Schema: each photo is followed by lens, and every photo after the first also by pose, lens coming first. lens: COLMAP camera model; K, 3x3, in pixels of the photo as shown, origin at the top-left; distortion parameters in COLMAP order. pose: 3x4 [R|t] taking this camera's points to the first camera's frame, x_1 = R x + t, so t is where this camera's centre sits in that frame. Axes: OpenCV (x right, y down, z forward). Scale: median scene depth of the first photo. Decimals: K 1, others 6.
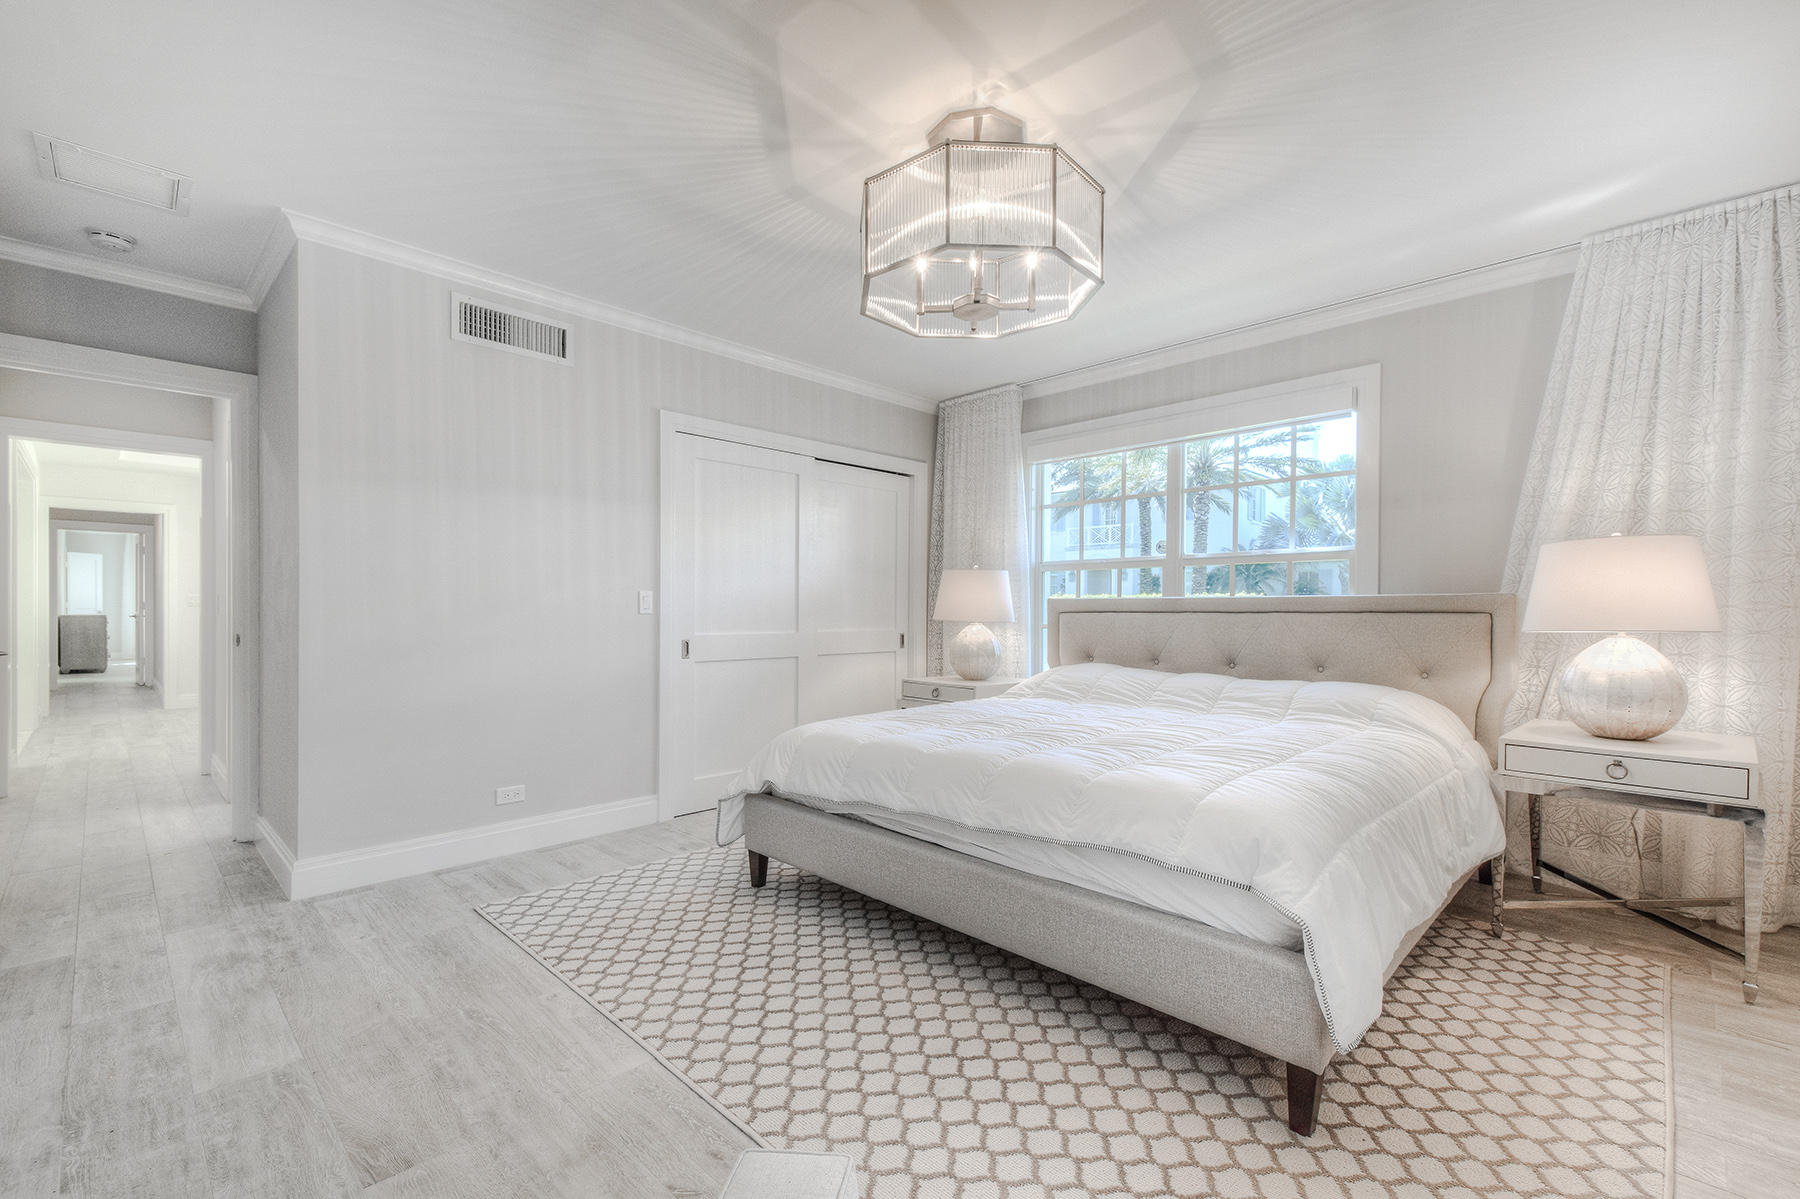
lens RADIAL K [[770.7, 0, 894.2], [0, 770.7, 607.6], [0, 0, 1]] dist [0.040916, -0.018852]
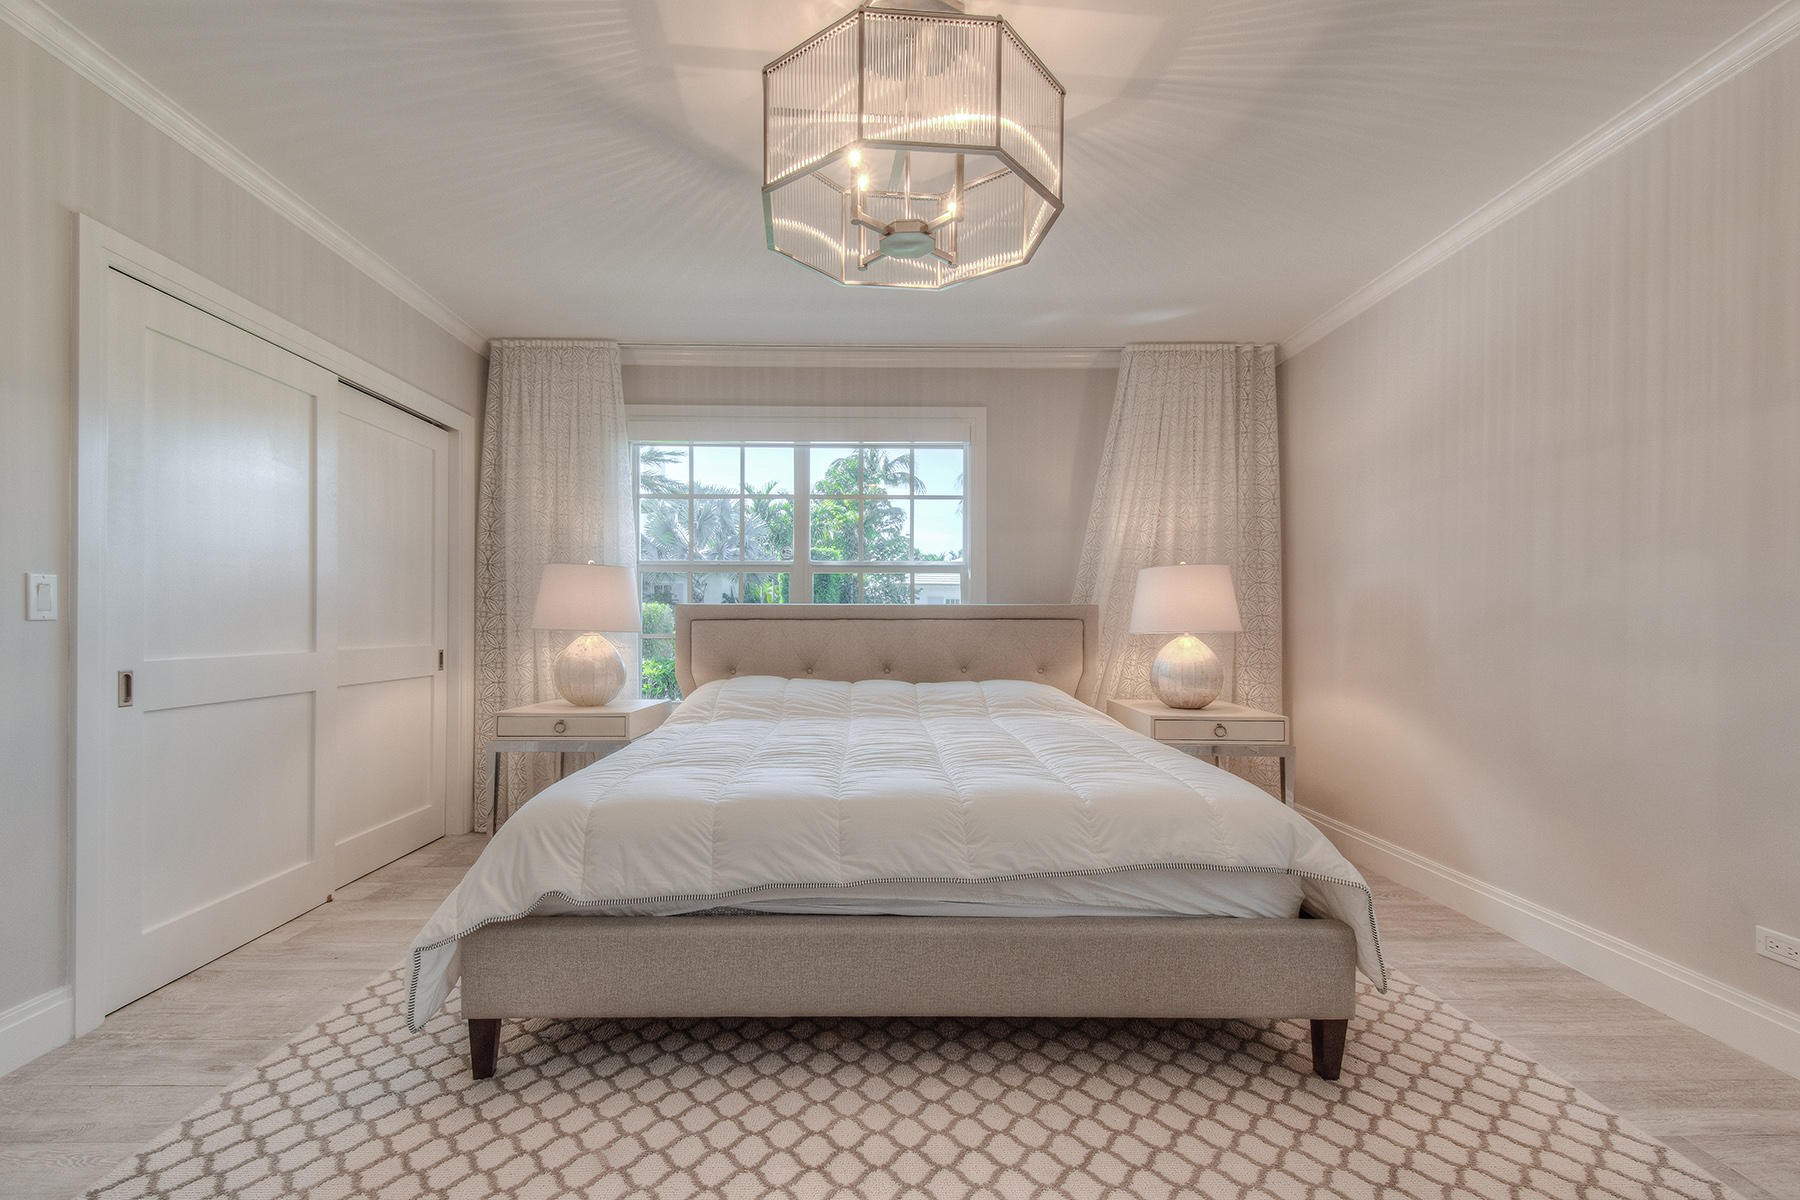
lens RADIAL K [[782.5, 0, 875.7], [0, 782.5, 613.7], [0, 0, 1]] dist [0.038729, -0.019938]
pose [[0.701081, 0.006908, 0.713048, -0.397732], [-0.002781, 0.999972, -0.006953, 0.007411], [-0.713076, 0.002892, 0.701081, 0.350387]]
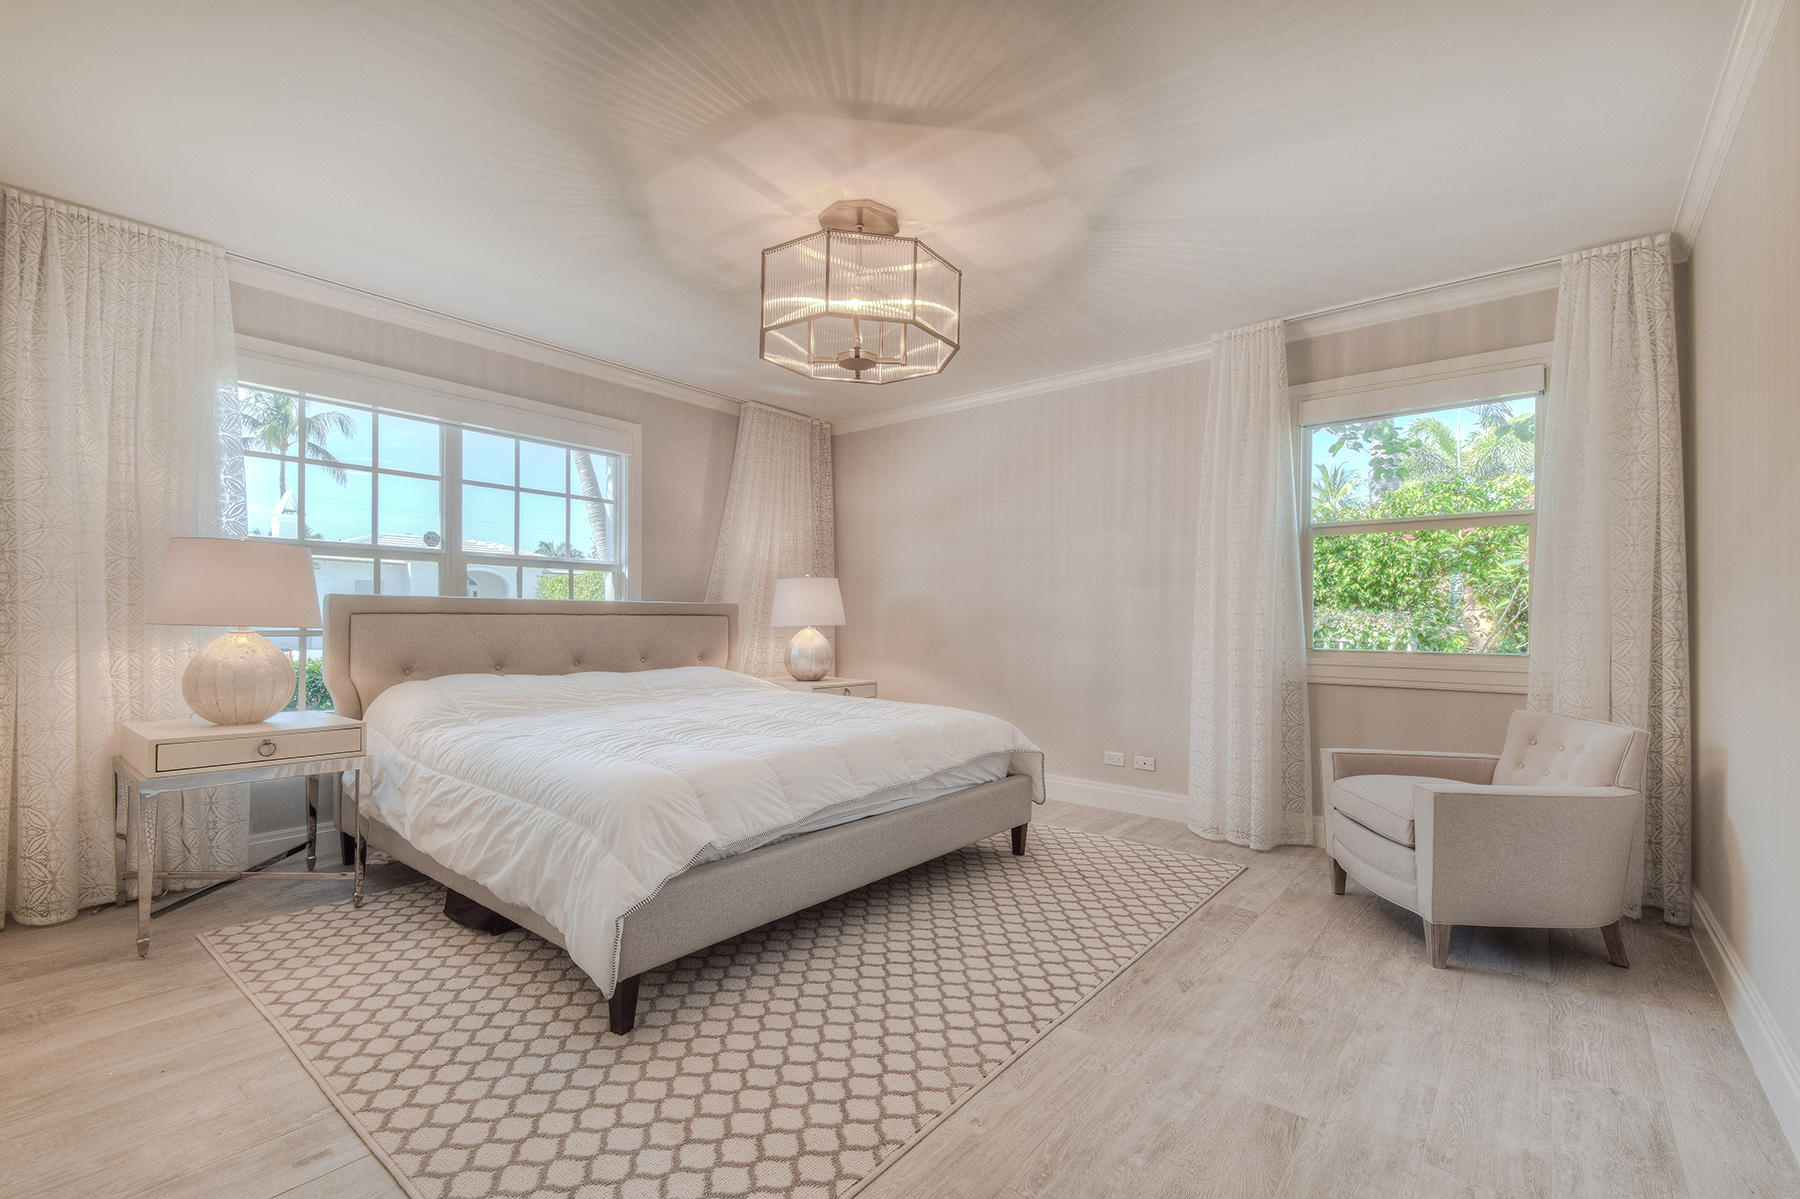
lens RADIAL K [[770.7, 0, 894.2], [0, 770.7, 607.6], [0, 0, 1]] dist [0.040916, -0.018852]
pose [[-0.090357, 0.009716, 0.995862, -0.849521], [-0.012648, 0.999861, -0.010903, 0.003857], [-0.995829, -0.013581, -0.090221, 0.823262]]
